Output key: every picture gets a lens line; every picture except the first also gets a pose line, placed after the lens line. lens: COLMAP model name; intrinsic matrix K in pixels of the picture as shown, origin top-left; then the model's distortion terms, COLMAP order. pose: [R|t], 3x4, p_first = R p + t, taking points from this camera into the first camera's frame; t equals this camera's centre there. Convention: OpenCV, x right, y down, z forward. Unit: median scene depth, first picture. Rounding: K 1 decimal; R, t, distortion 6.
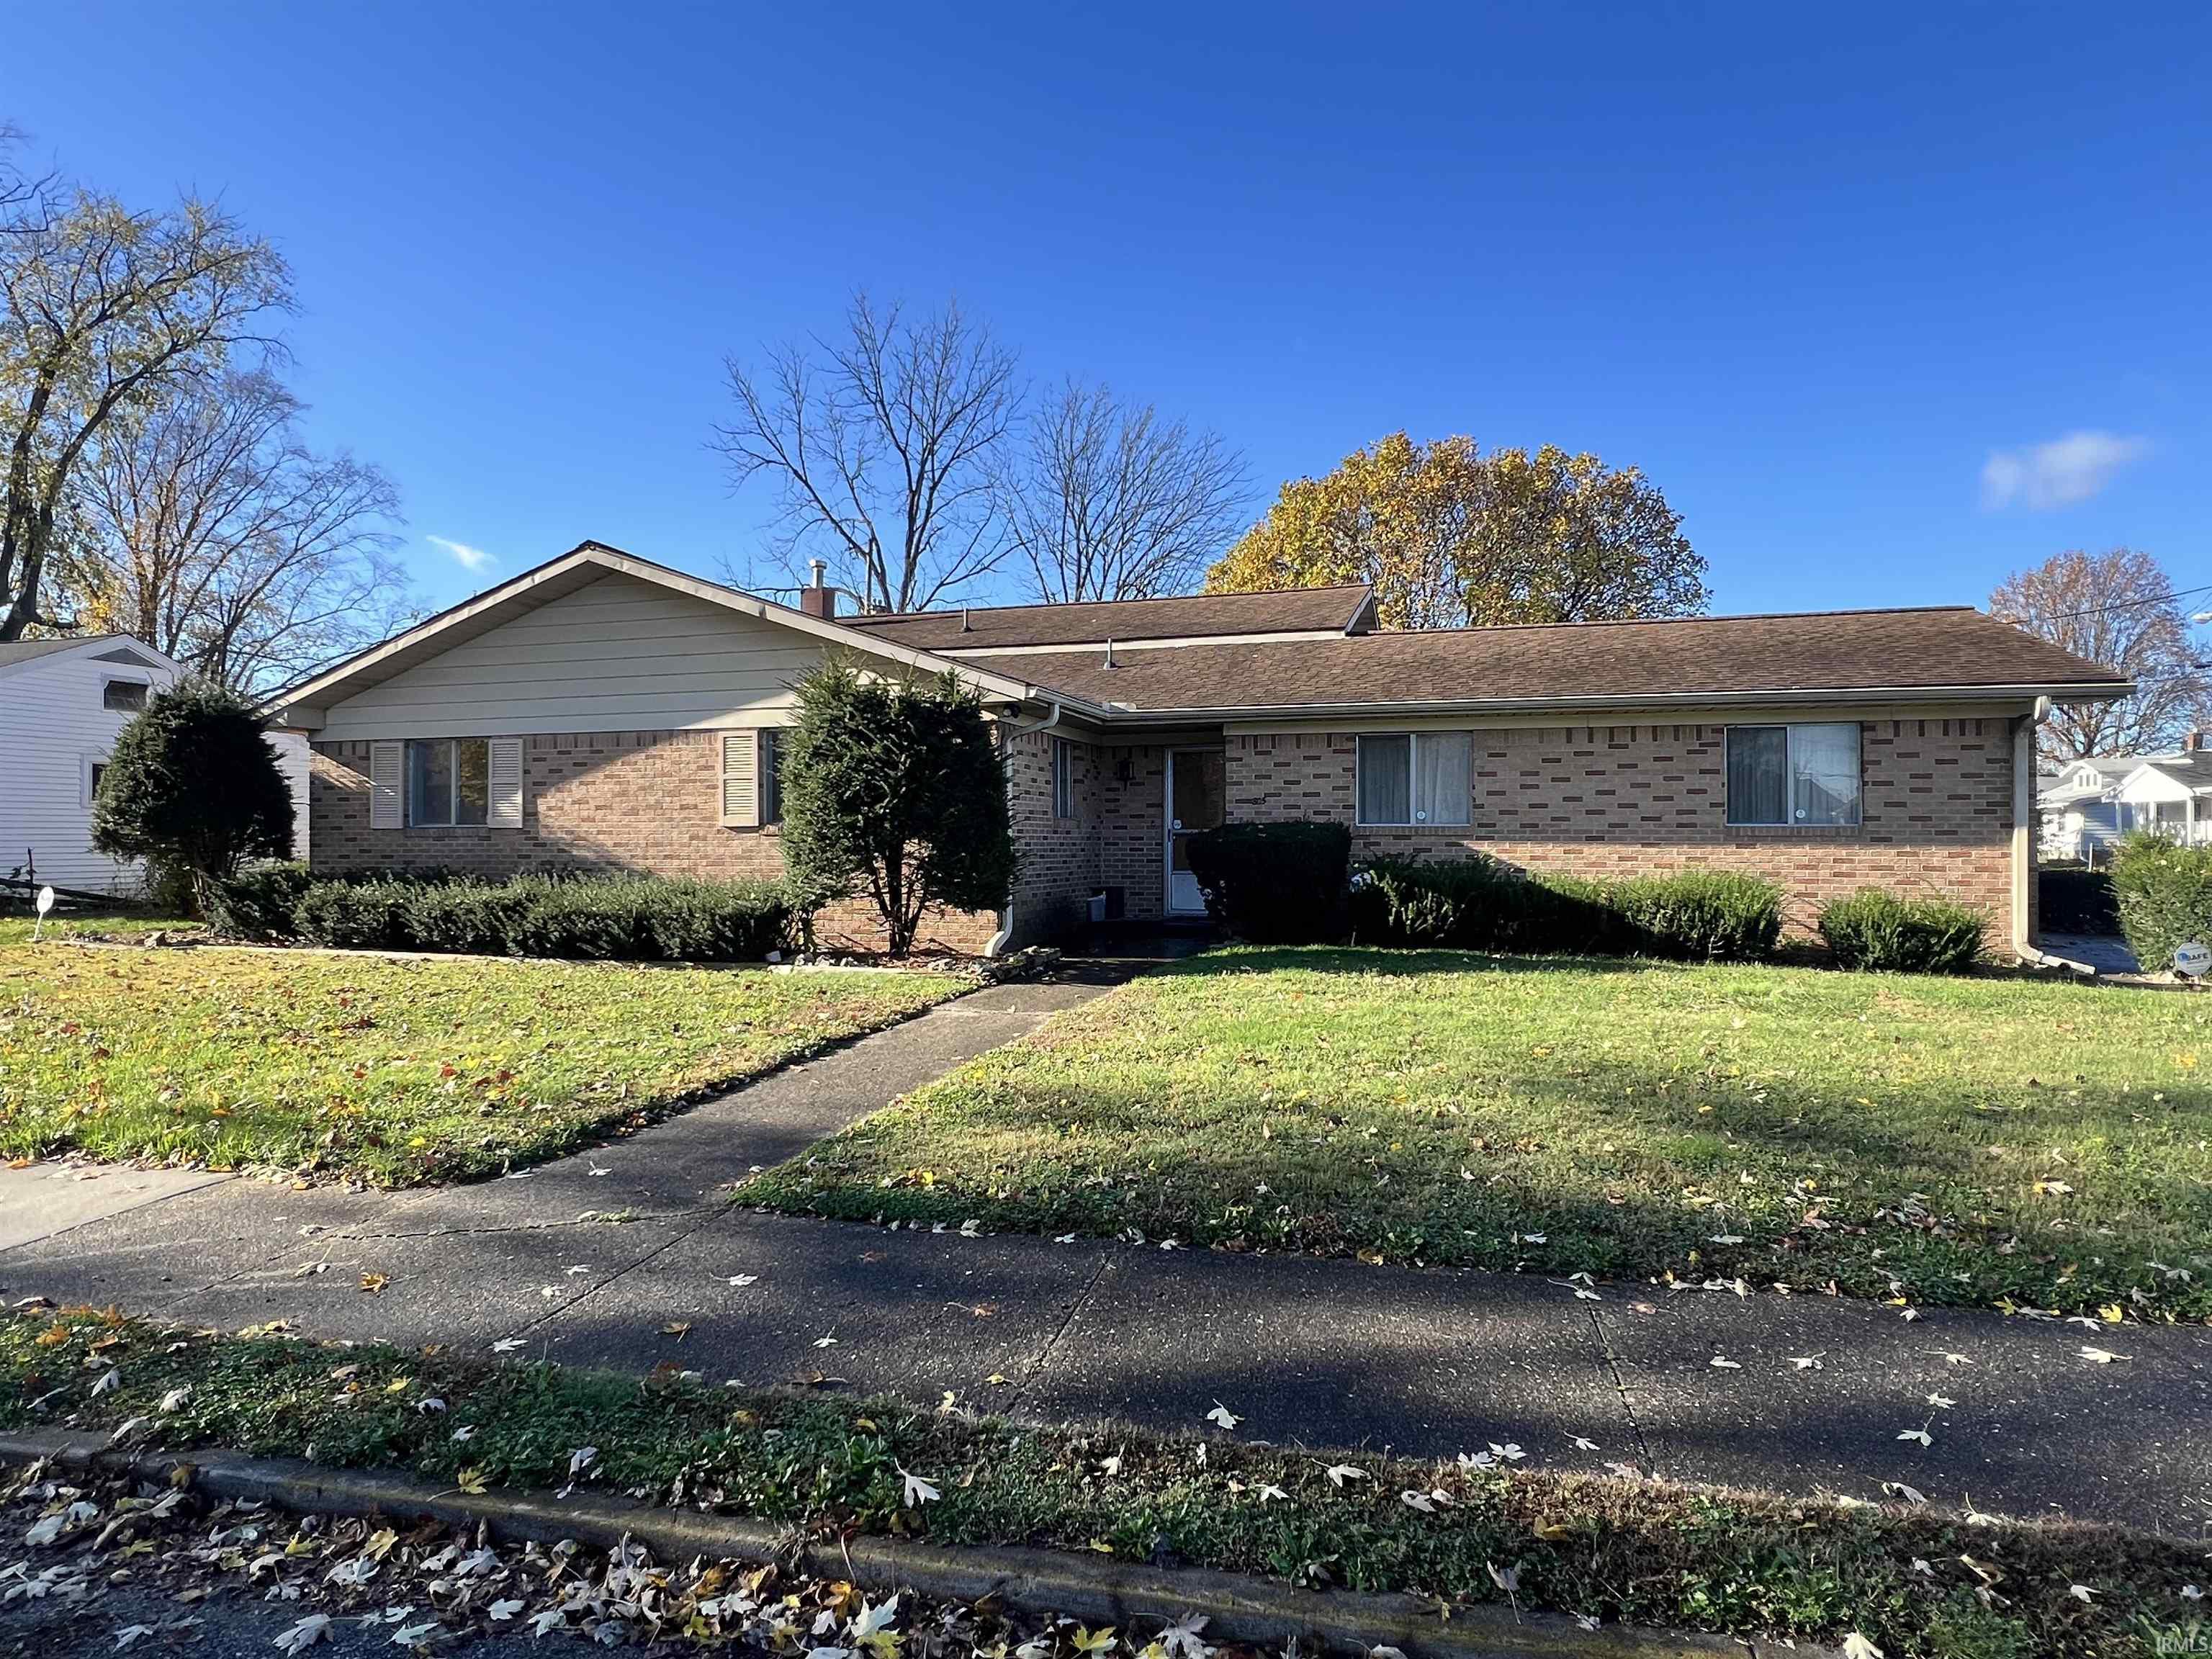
lens RADIAL K [[1241.9, 0, 1106.0], [0, 1241.9, 829.5], [0, 0, 1]] dist [-0.000822, -0.000298]
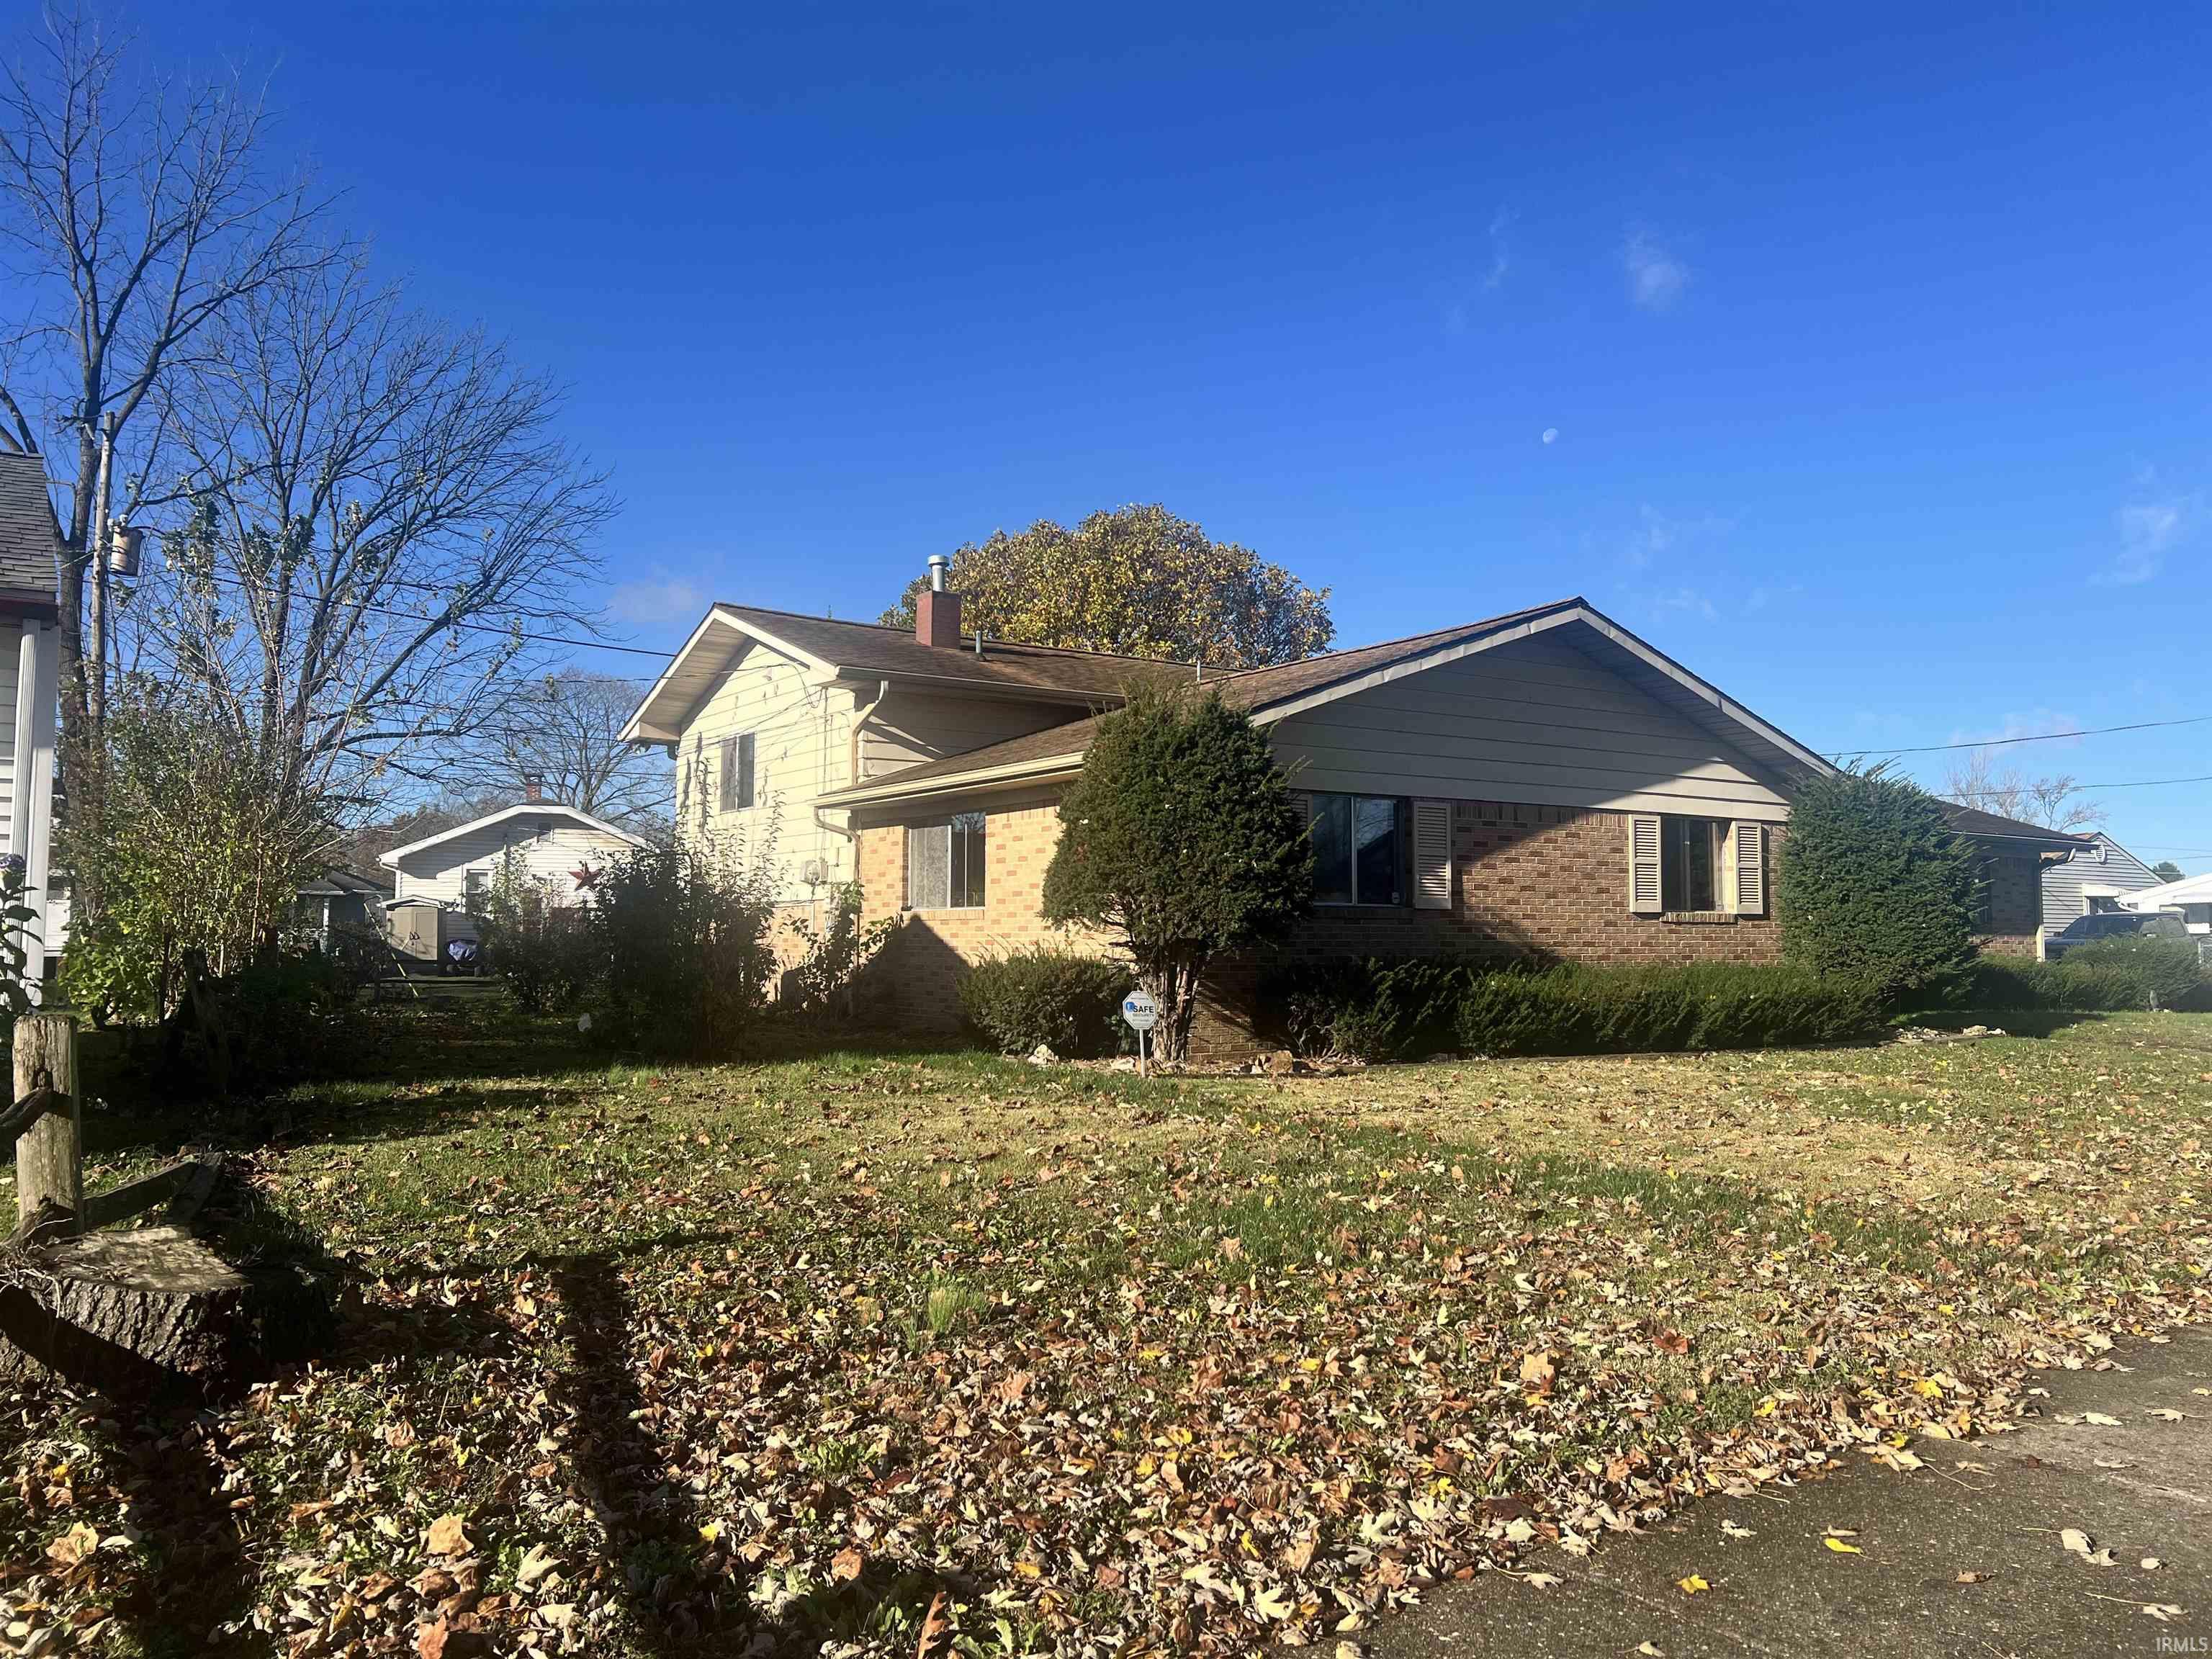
lens RADIAL K [[1663.0, 0, 1106.0], [0, 1663.0, 829.5], [0, 0, 1]] dist [-0.000412, -0.000090]
pose [[0.683609, 0.060775, 0.727314, -1.695565], [-0.007247, 0.997043, -0.076502, 0.038875], [-0.729813, 0.047027, 0.682028, 0.467554]]
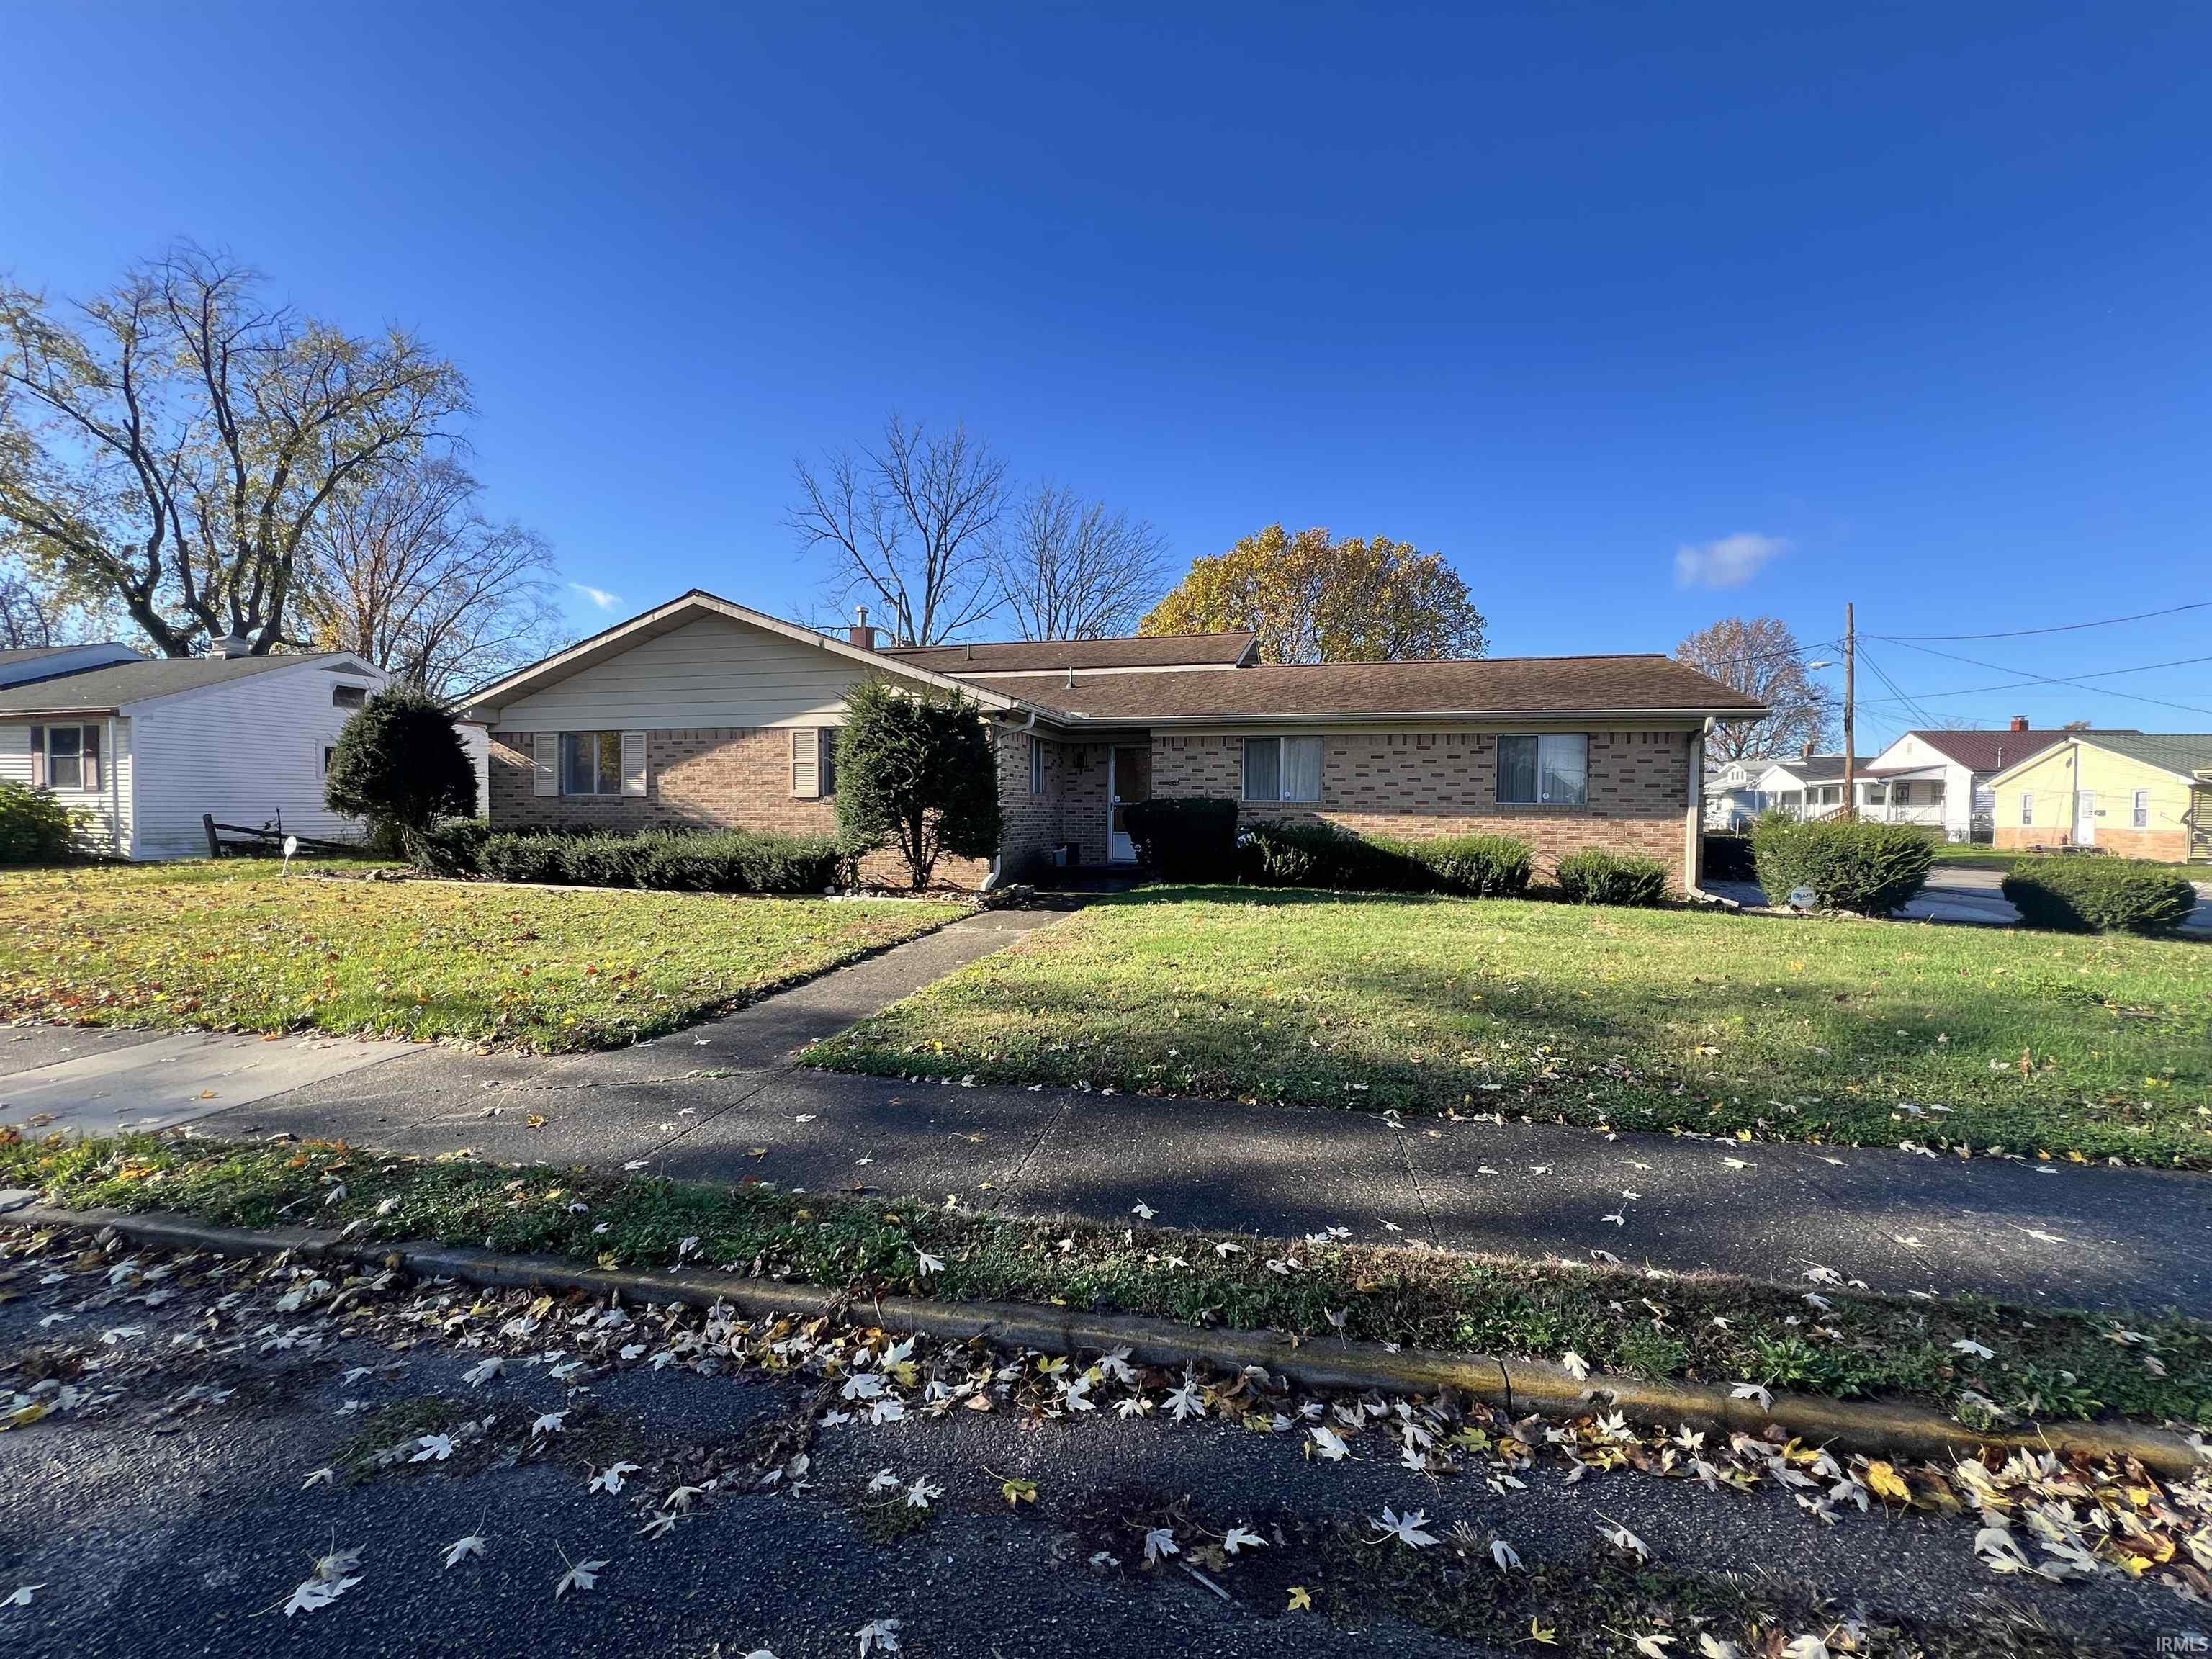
lens RADIAL K [[868.4, 0, 1106.0], [0, 868.4, 829.5], [0, 0, 1]] dist [-0.001160, 0.000260]
pose [[0.999008, 0.008770, 0.043653, 0.001617], [-0.010035, 0.999534, 0.028842, 0.002542], [-0.043379, -0.029251, 0.998630, 0.007609]]
